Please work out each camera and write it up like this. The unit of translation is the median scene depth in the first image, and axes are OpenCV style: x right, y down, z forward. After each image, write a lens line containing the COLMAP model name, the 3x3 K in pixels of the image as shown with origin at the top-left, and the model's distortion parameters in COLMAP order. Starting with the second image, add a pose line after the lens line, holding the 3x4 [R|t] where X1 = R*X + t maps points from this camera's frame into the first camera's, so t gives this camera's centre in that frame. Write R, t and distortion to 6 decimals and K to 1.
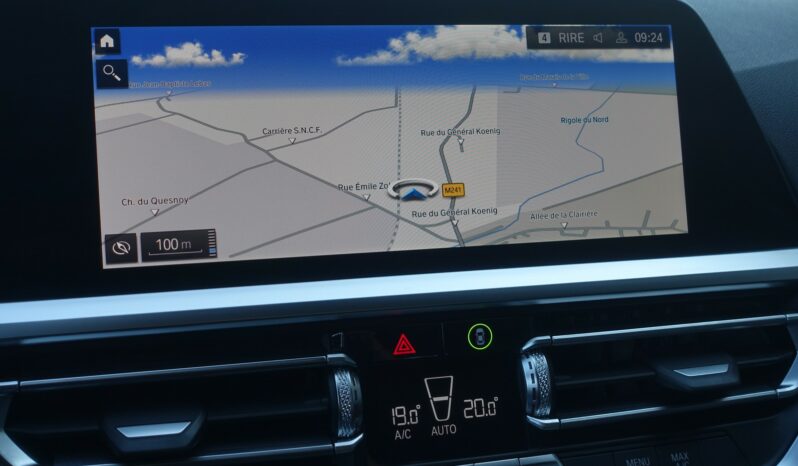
lens RADIAL K [[999.4, 0, 378.5], [0, 999.4, 233.8], [0, 0, 1]] dist [-0.011360, -0.026340]
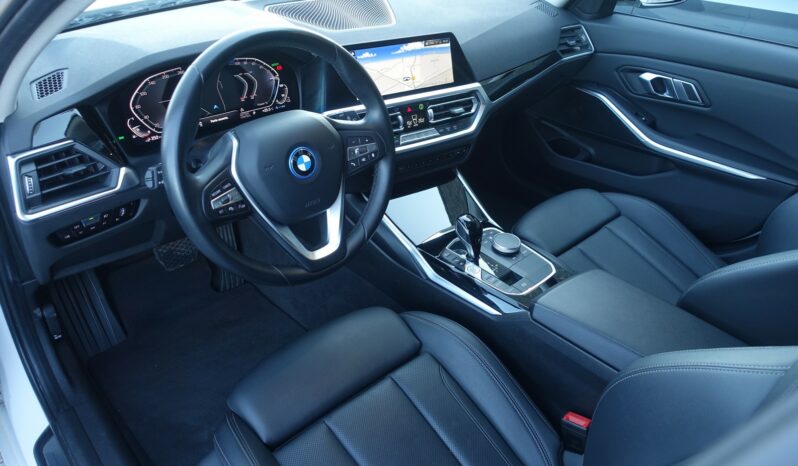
lens RADIAL K [[547.4, 0, 399.0], [0, 547.4, 233.0], [0, 0, 1]] dist [-0.001069, 0.001466]
pose [[0.938077, -0.162854, 0.305761, -0.997680], [0.056617, 0.942819, 0.328462, -0.223518], [-0.341769, -0.290811, 0.893657, -1.733137]]
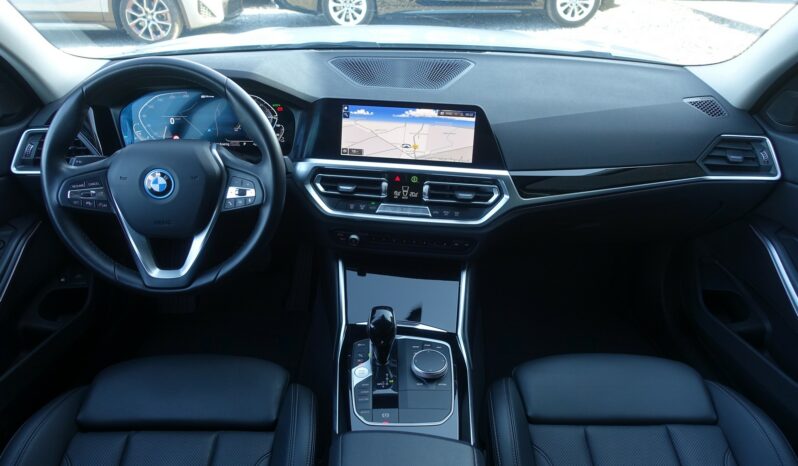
lens RADIAL K [[547.4, 0, 399.0], [0, 547.4, 233.0], [0, 0, 1]] dist [-0.001069, 0.001466]
pose [[0.932036, 0.175919, -0.316799, 0.882575], [-0.107026, 0.968891, 0.223151, -0.215436], [0.346200, -0.174079, 0.921869, -1.416043]]
